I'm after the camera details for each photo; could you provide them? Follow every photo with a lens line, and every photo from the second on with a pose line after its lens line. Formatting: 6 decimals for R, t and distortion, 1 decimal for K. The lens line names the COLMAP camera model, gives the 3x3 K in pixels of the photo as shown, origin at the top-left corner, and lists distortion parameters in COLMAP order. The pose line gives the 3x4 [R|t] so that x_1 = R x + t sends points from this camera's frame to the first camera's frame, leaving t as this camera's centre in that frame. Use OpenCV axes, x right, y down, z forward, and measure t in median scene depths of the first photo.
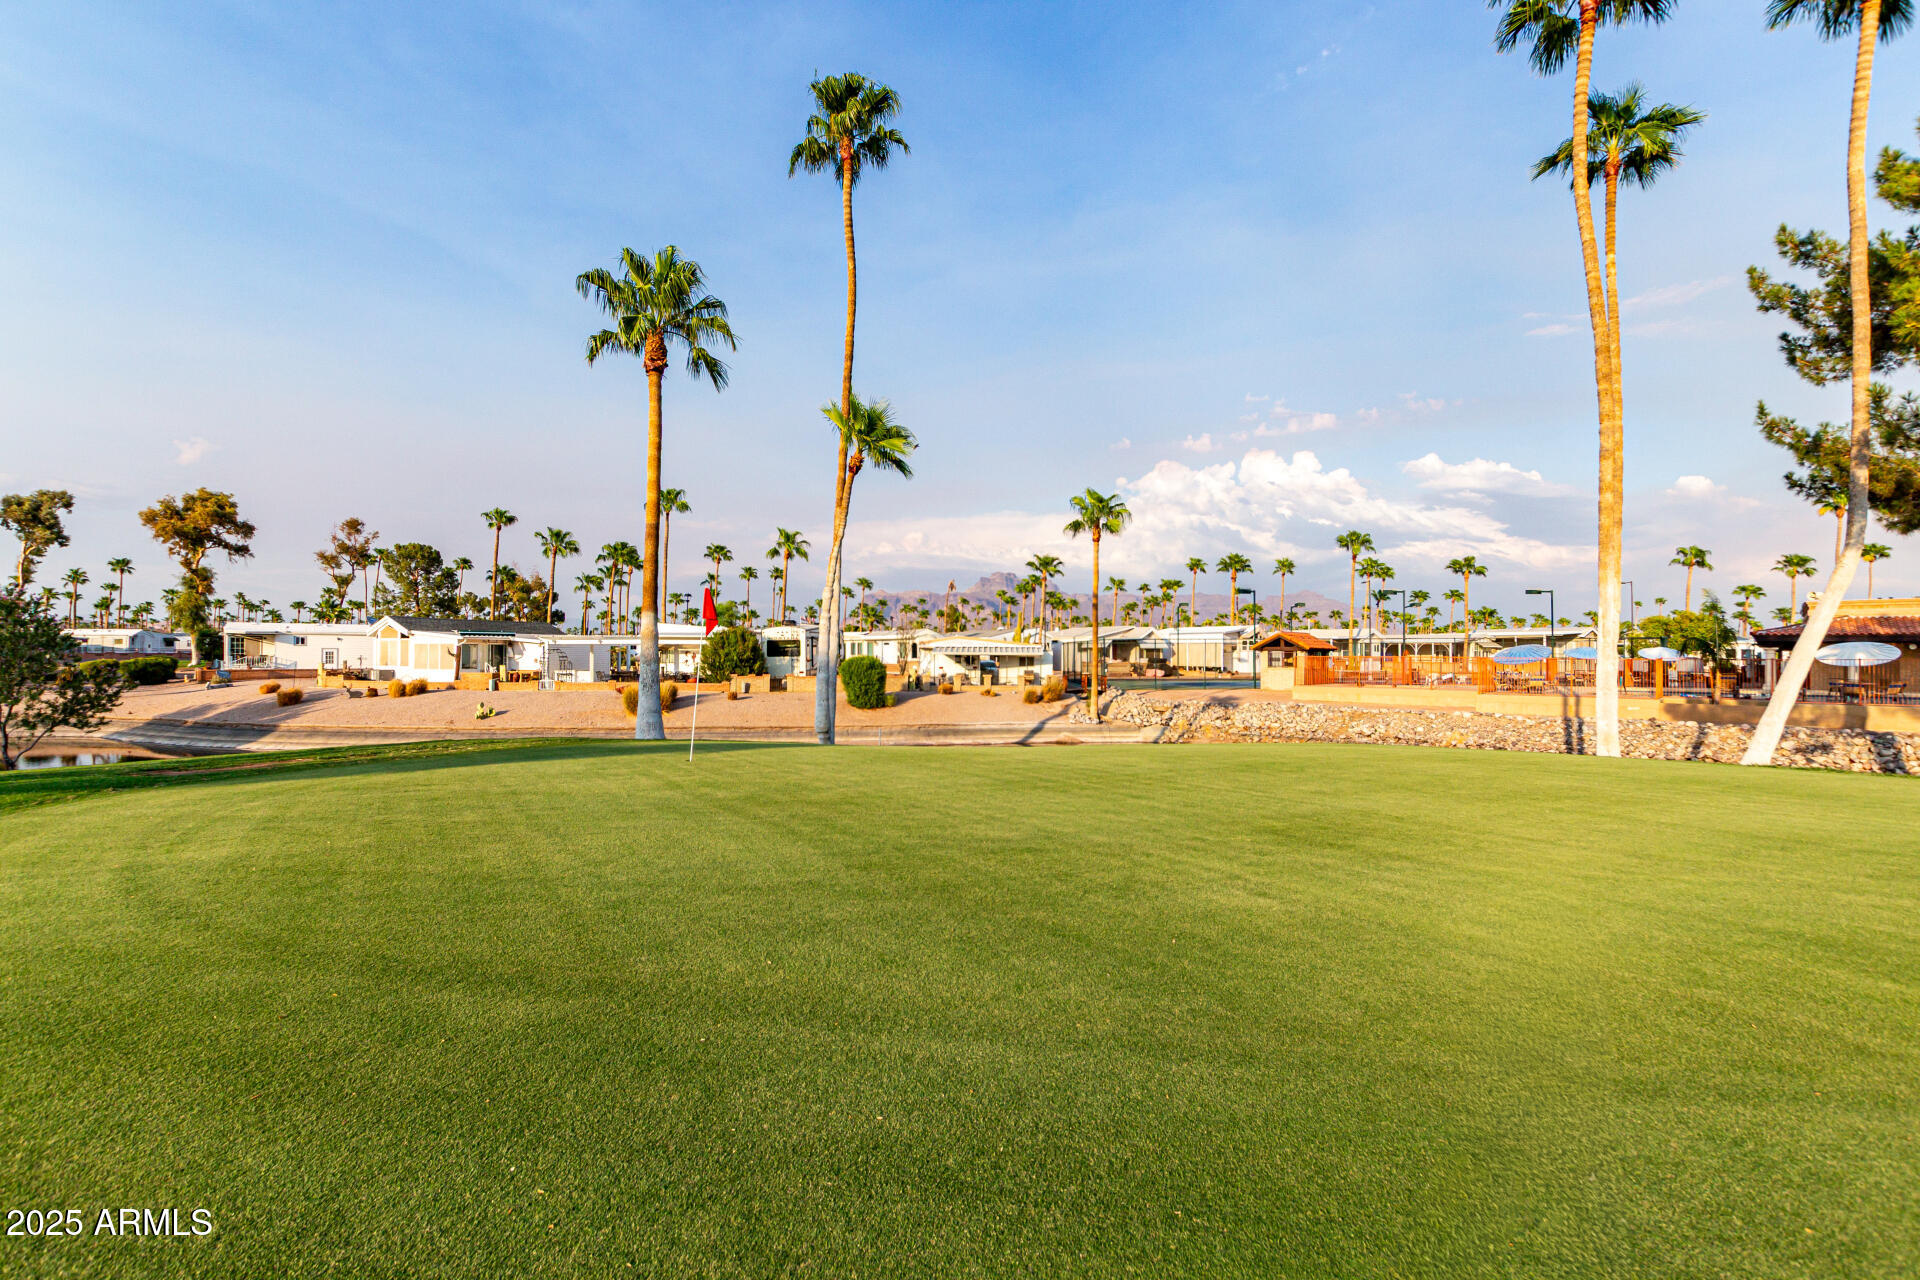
lens RADIAL K [[889.8, 0, 960.0], [0, 889.8, 640.0], [0, 0, 1]] dist [0.015317, -0.009237]
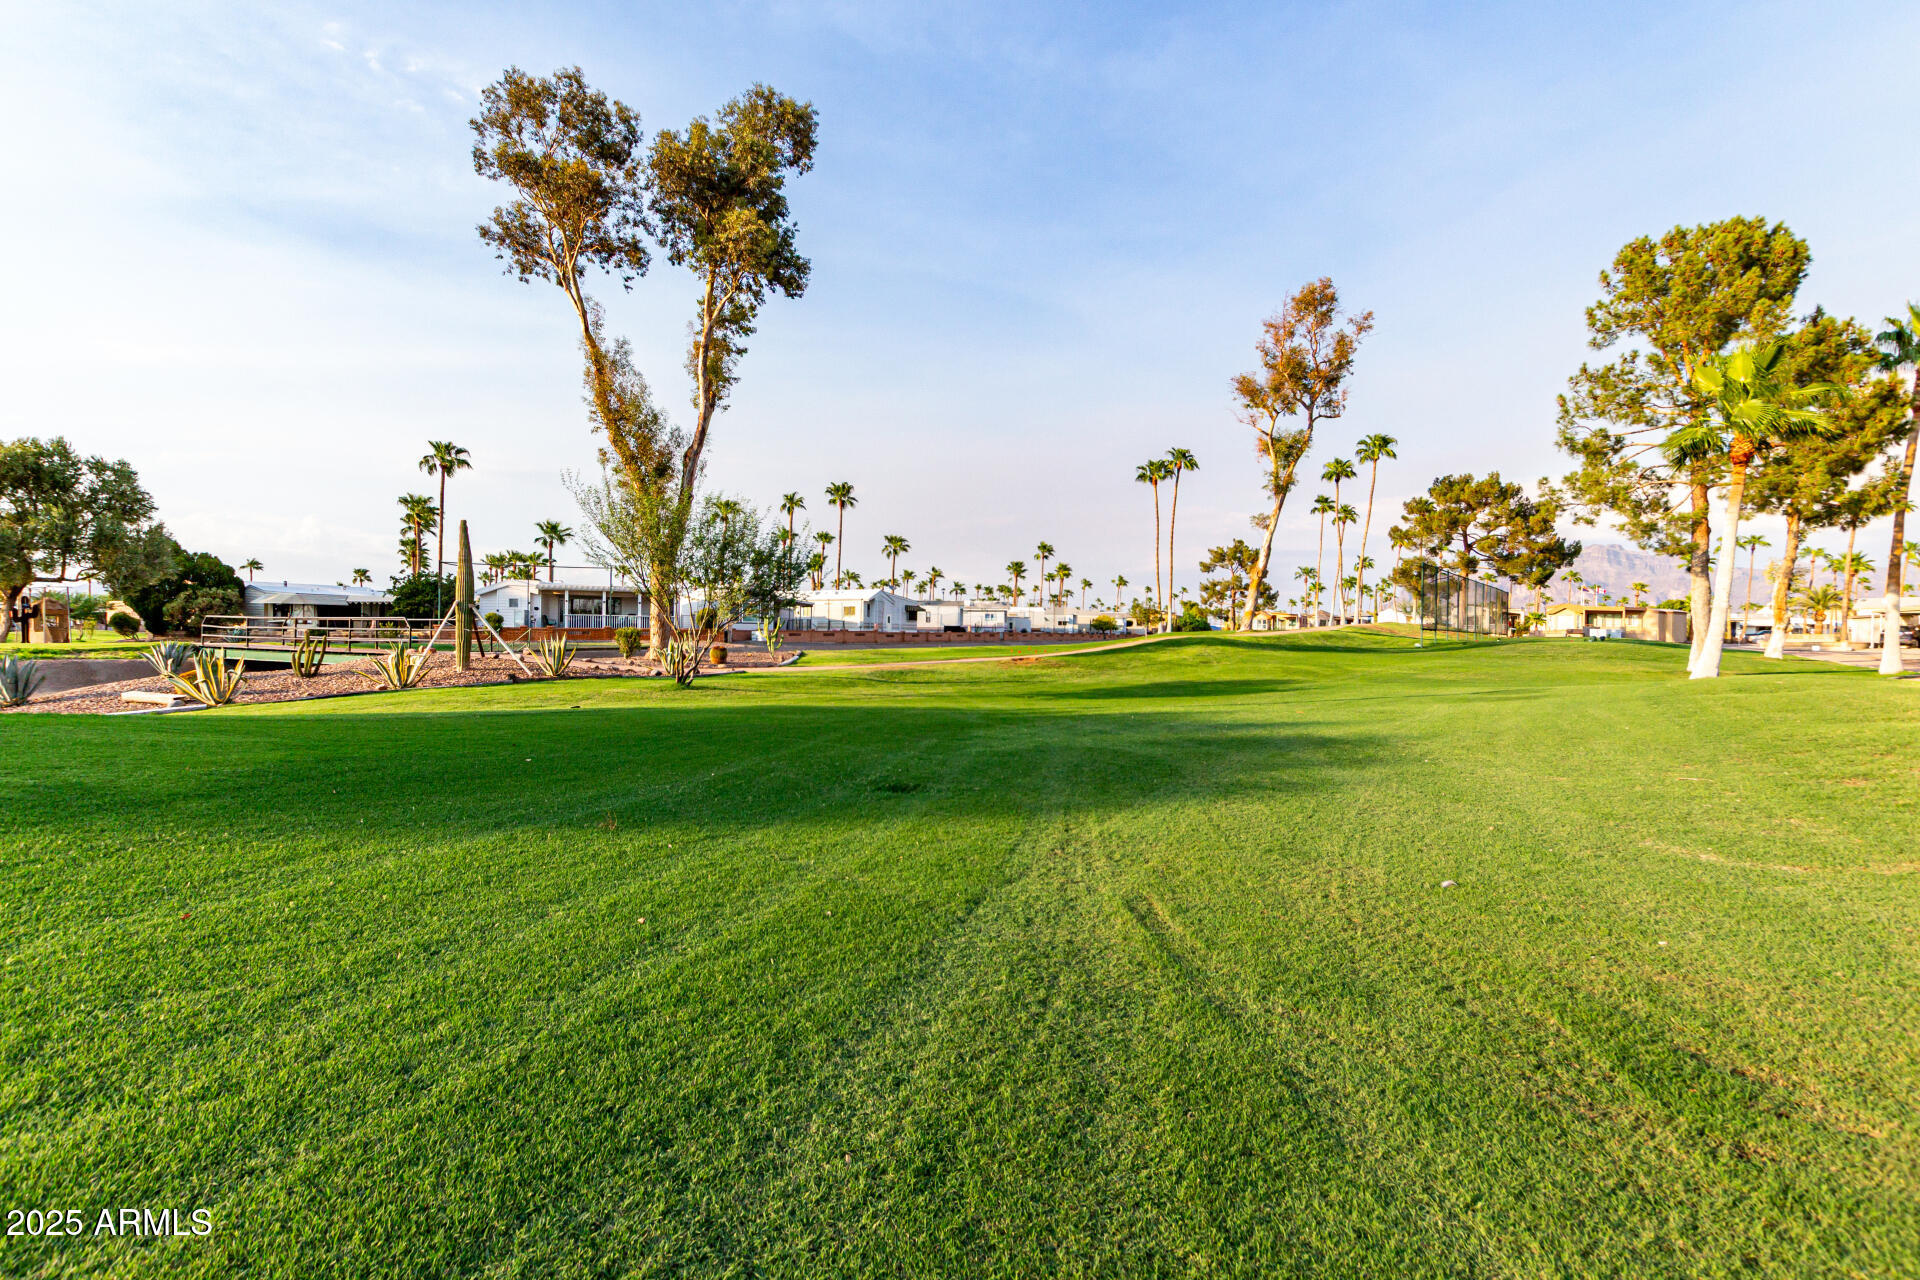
lens RADIAL K [[889.8, 0, 960.0], [0, 889.8, 640.0], [0, 0, 1]] dist [0.015317, -0.009237]
pose [[0.842289, 0.002641, -0.539020, -0.597761], [0.003146, 0.999947, 0.009816, 0.015032], [0.539018, -0.009964, 0.842236, 0.584316]]
